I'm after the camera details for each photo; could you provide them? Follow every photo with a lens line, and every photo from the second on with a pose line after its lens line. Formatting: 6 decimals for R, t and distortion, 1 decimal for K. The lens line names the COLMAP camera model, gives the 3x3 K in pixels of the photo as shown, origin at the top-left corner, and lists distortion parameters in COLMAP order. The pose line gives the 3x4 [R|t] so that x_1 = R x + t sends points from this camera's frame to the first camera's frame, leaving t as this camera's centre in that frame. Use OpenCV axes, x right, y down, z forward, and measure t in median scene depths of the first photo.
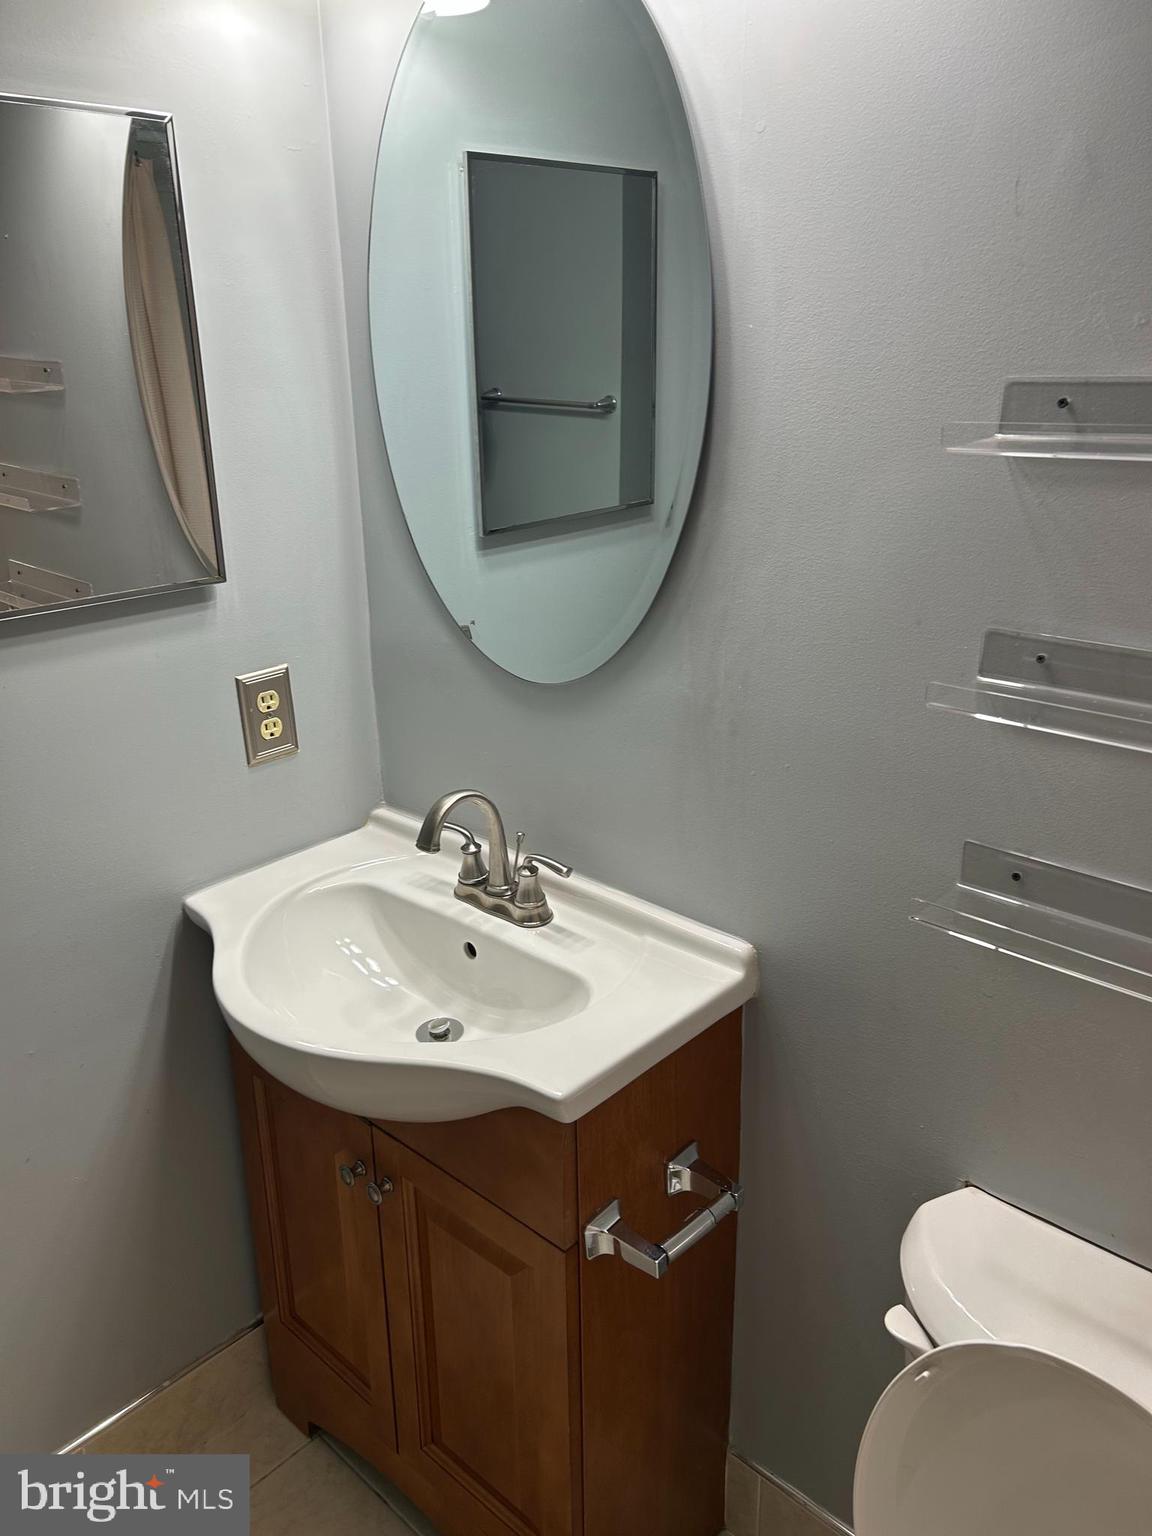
lens RADIAL K [[1152.2, 0, 566.5], [0, 1152.2, 770.4], [0, 0, 1]] dist [0.037435, -0.043643]
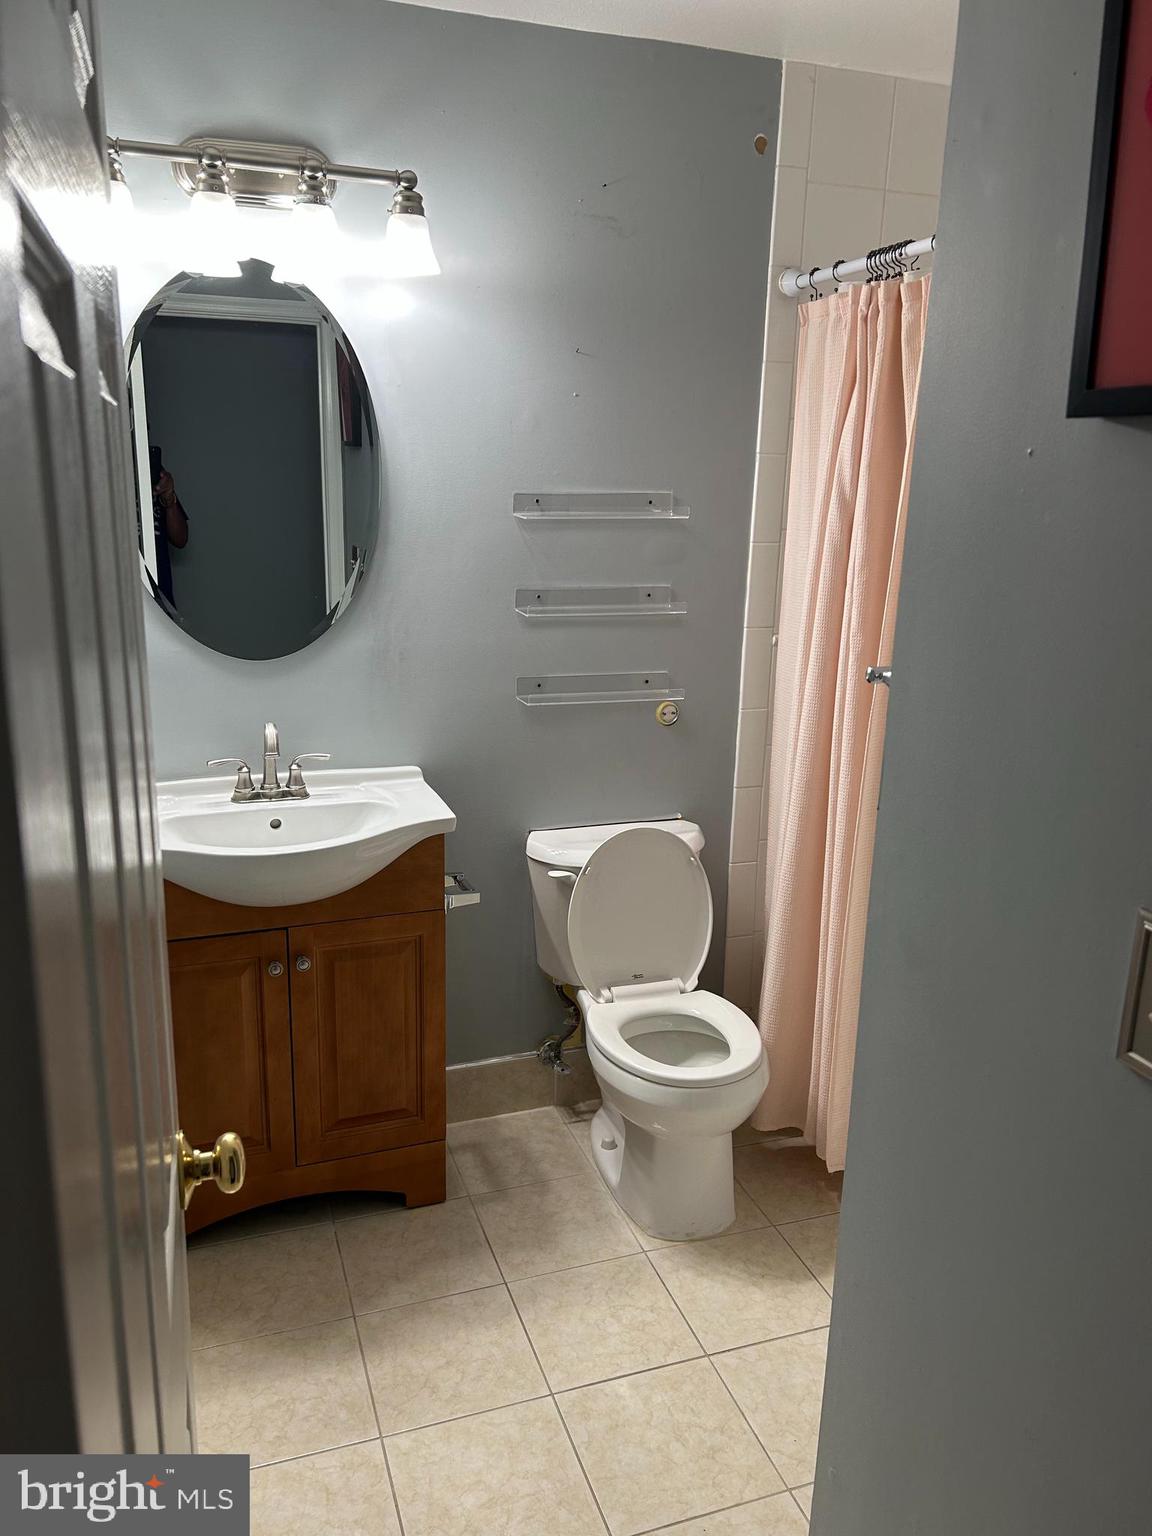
lens RADIAL K [[1152.2, 0, 566.5], [0, 1152.2, 770.4], [0, 0, 1]] dist [0.037435, -0.043643]
pose [[0.464431, -0.191592, 0.864637, -1.520017], [0.274868, 0.959288, 0.064923, 0.103836], [-0.841874, 0.207509, 0.498185, -0.221563]]
